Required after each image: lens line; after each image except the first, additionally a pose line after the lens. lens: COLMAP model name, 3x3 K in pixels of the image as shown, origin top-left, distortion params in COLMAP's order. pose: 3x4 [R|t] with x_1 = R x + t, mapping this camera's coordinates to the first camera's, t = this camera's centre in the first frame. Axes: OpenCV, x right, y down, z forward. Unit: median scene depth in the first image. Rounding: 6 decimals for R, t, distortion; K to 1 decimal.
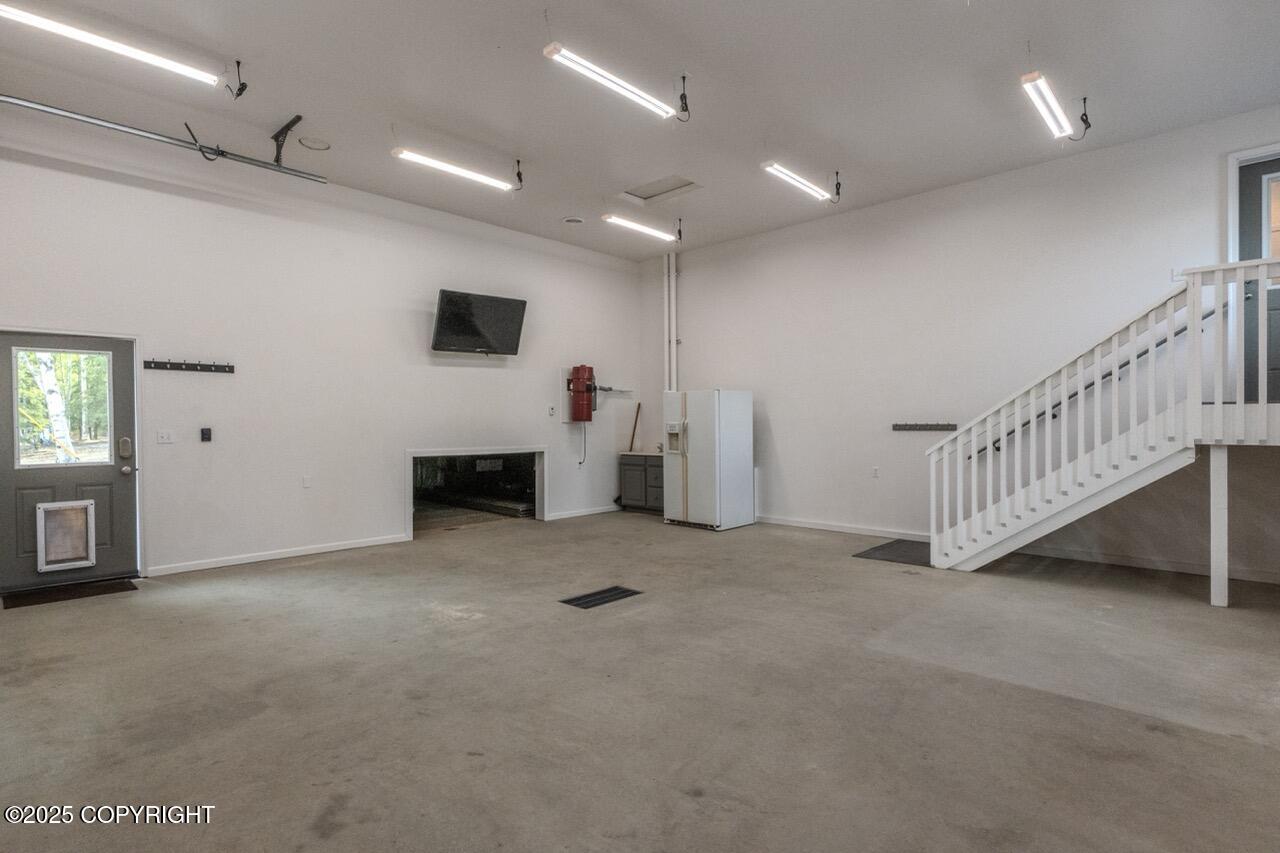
lens RADIAL K [[634.9, 0, 636.6], [0, 634.9, 424.2], [0, 0, 1]] dist [-0.013025, 0.003318]
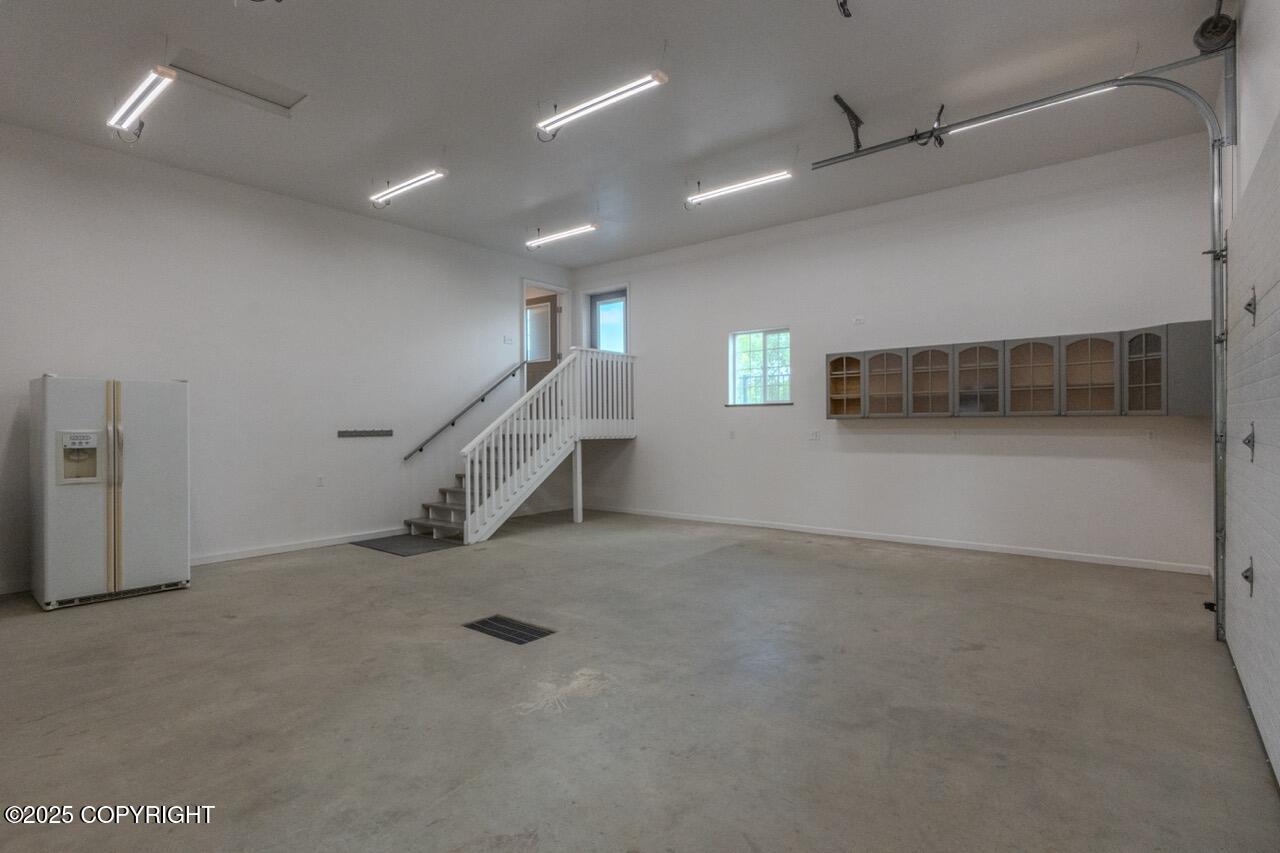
lens RADIAL K [[634.9, 0, 640.6], [0, 634.9, 422.4], [0, 0, 1]] dist [-0.013025, 0.003318]
pose [[-0.089718, 0.008219, 0.995933, -0.666591], [0.007657, 0.999942, -0.007562, -0.001999], [-0.995938, 0.006947, -0.089776, 0.635581]]
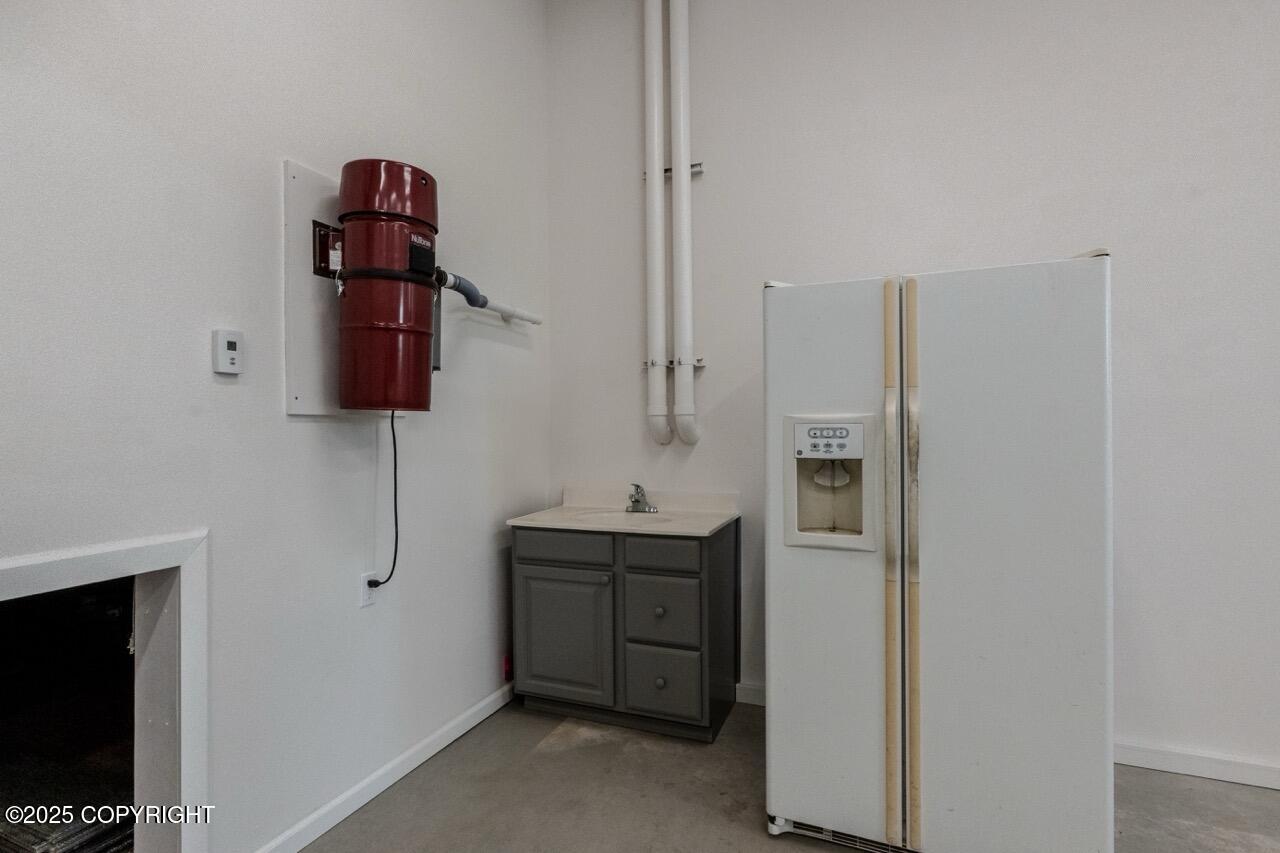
lens RADIAL K [[634.9, 0, 639.1], [0, 634.9, 425.4], [0, 0, 1]] dist [-0.013025, 0.003318]
pose [[0.930741, 0.000483, 0.365679, -0.107258], [0.001172, 0.999990, -0.004305, 0.002802], [-0.365678, 0.004436, 0.930731, 0.956237]]
